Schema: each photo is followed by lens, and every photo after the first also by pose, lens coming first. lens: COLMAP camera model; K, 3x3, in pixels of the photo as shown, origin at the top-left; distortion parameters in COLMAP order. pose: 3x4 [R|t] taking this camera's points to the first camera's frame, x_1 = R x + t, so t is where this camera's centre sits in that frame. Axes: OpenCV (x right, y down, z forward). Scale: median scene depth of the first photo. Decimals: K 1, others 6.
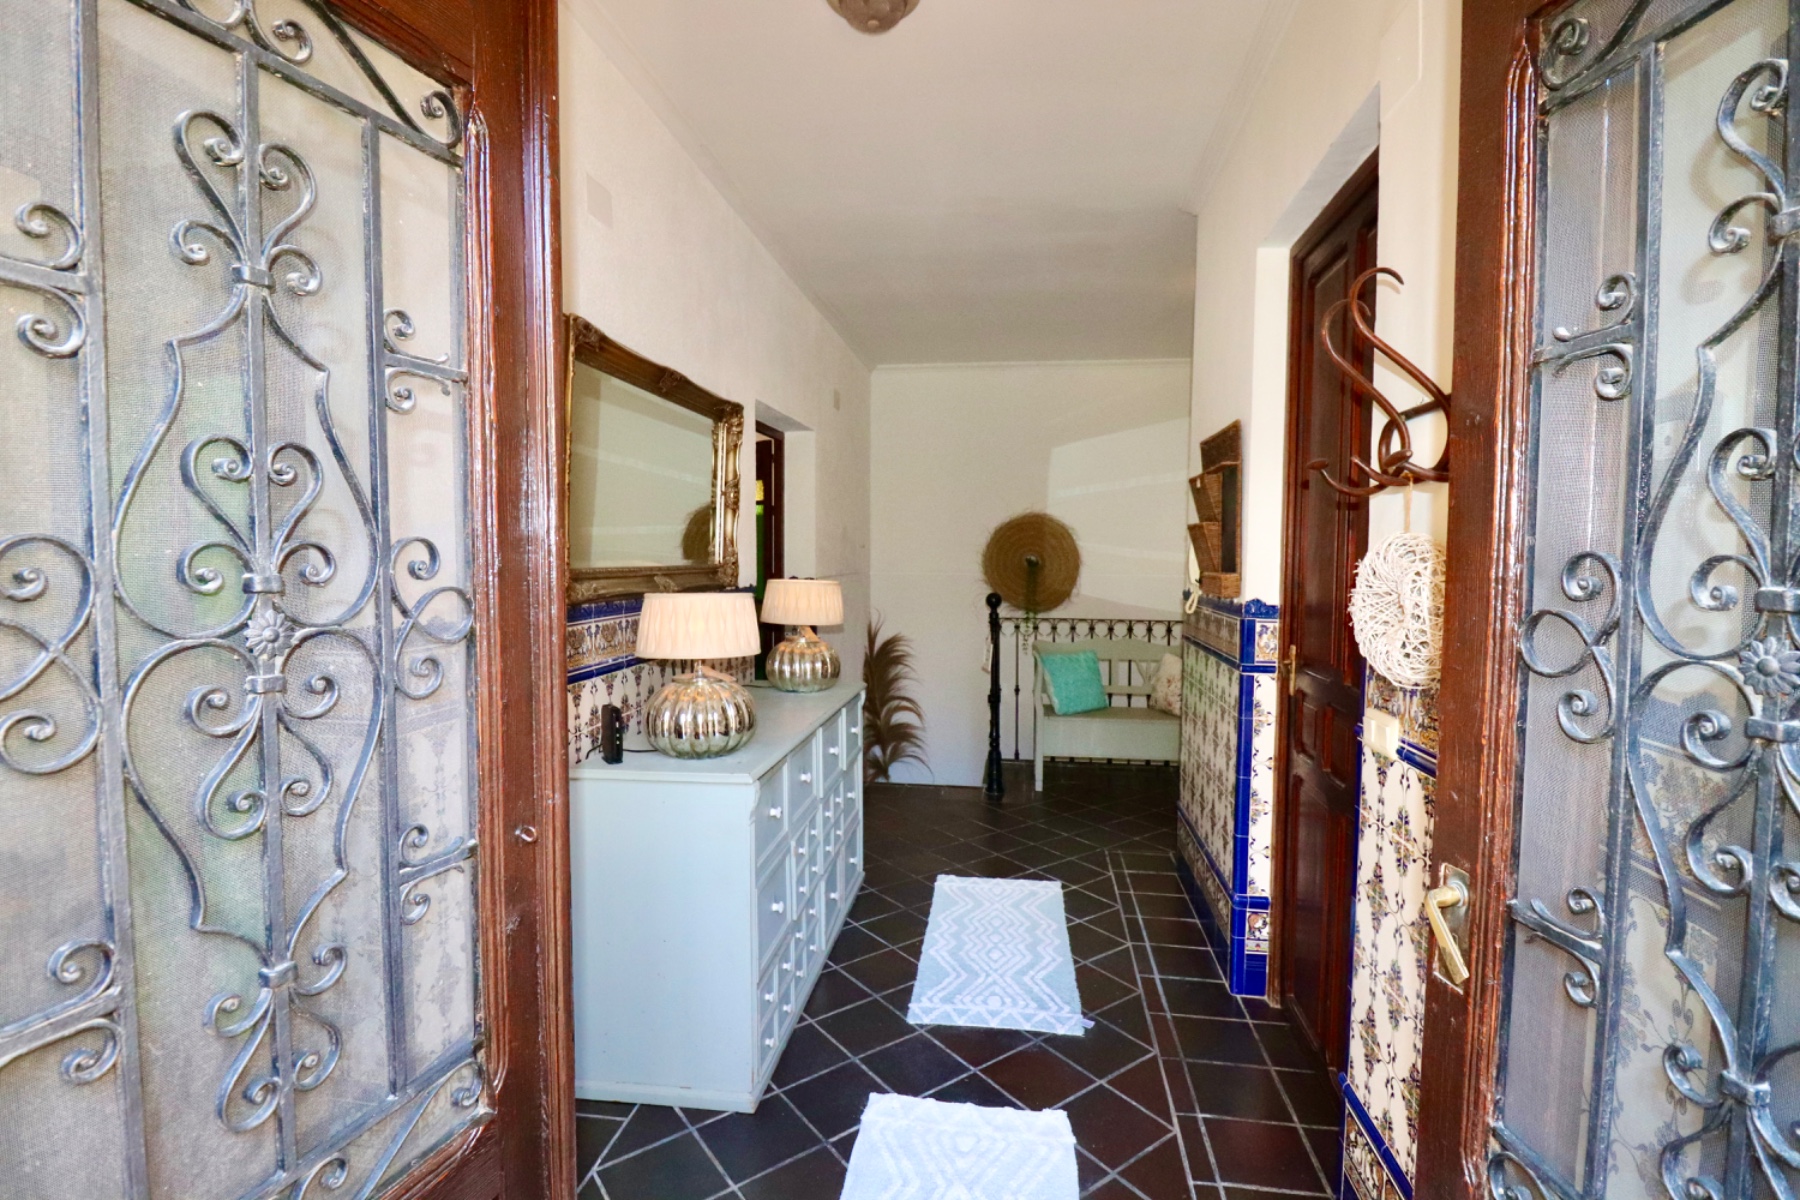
lens RADIAL K [[838.9, 0, 889.2], [0, 838.9, 597.1], [0, 0, 1]] dist [-0.009354, -0.007105]
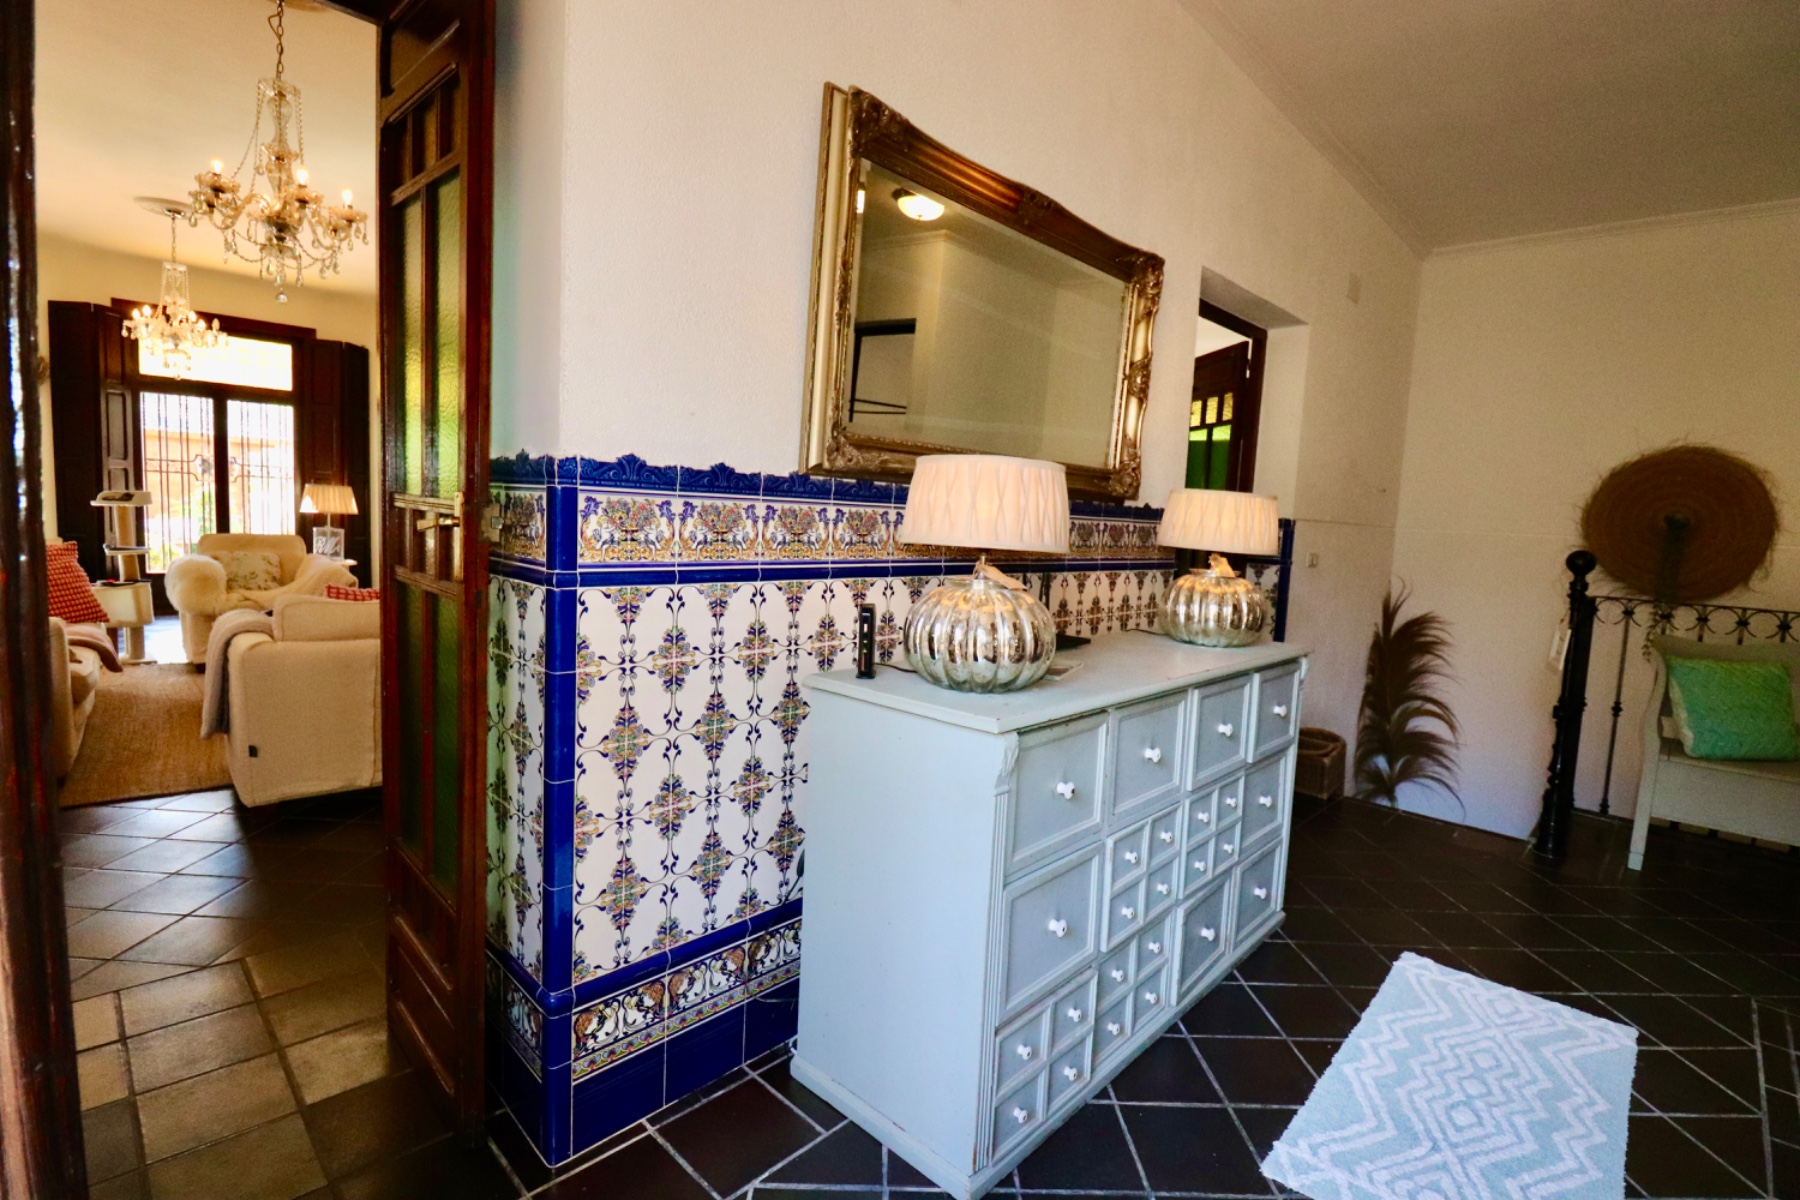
lens RADIAL K [[838.9, 0, 898.4], [0, 838.9, 592.7], [0, 0, 1]] dist [-0.009354, -0.007105]
pose [[0.819299, 0.092249, -0.565897, 0.083032], [-0.076979, 0.995734, 0.050869, 0.050136], [0.568176, 0.001885, 0.822905, 0.248138]]
